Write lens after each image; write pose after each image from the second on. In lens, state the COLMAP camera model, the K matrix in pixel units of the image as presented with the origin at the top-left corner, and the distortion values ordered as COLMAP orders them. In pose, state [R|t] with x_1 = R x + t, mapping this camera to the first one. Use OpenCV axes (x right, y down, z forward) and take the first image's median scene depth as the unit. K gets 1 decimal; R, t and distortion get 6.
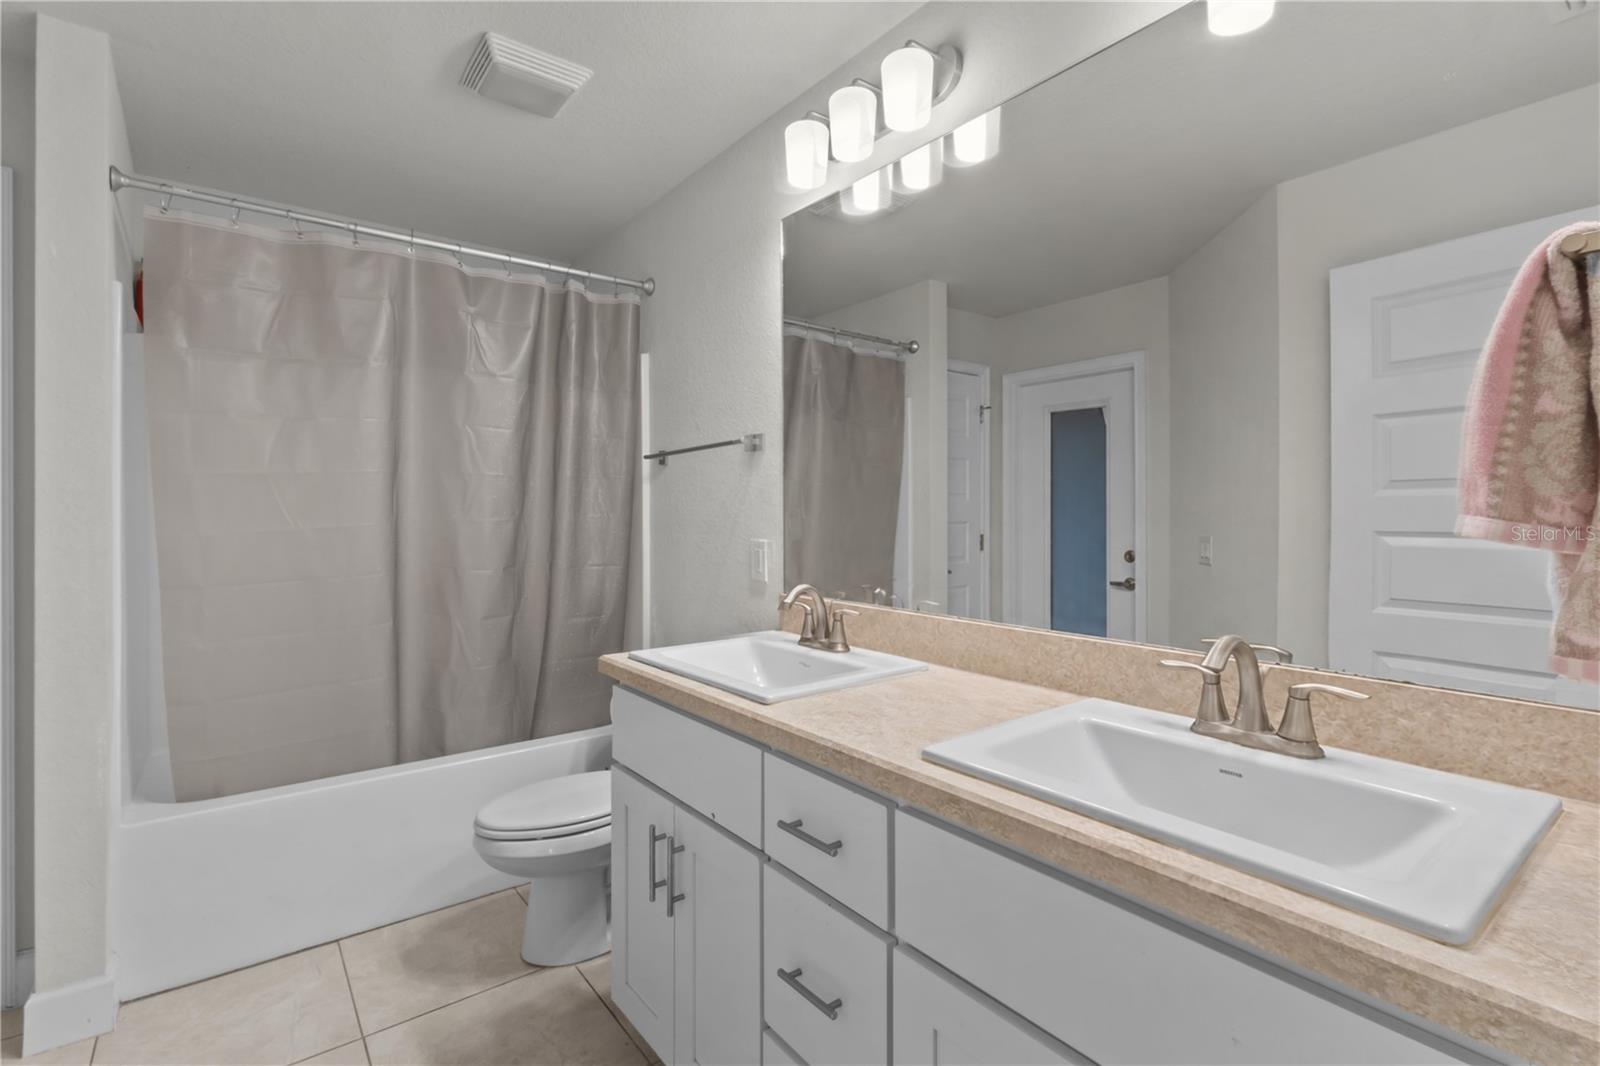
lens RADIAL K [[750.3, 0, 801.7], [0, 750.3, 521.0], [0, 0, 1]] dist [0.006004, 0.002915]
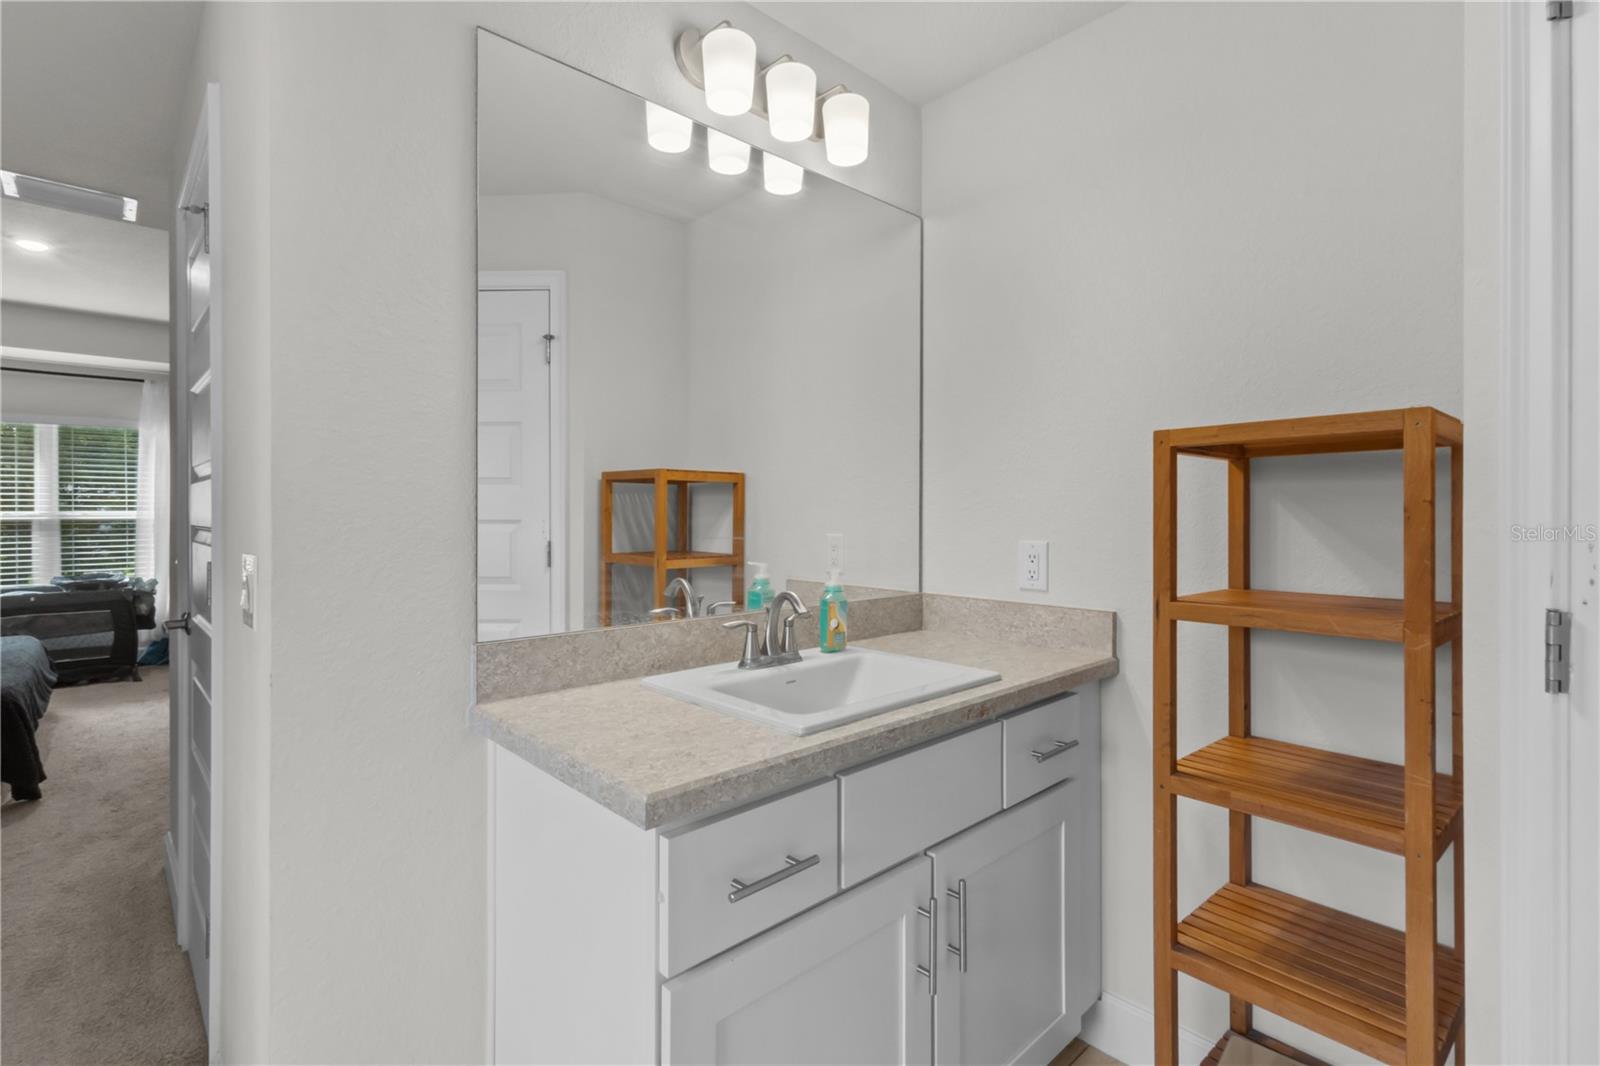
lens RADIAL K [[750.3, 0, 800.5], [0, 750.3, 525.8], [0, 0, 1]] dist [0.006004, 0.002915]
pose [[-0.105649, -0.014032, 0.994304, -0.940870], [0.002584, 0.999893, 0.014386, -0.004169], [-0.994400, 0.004089, -0.105602, 1.153657]]
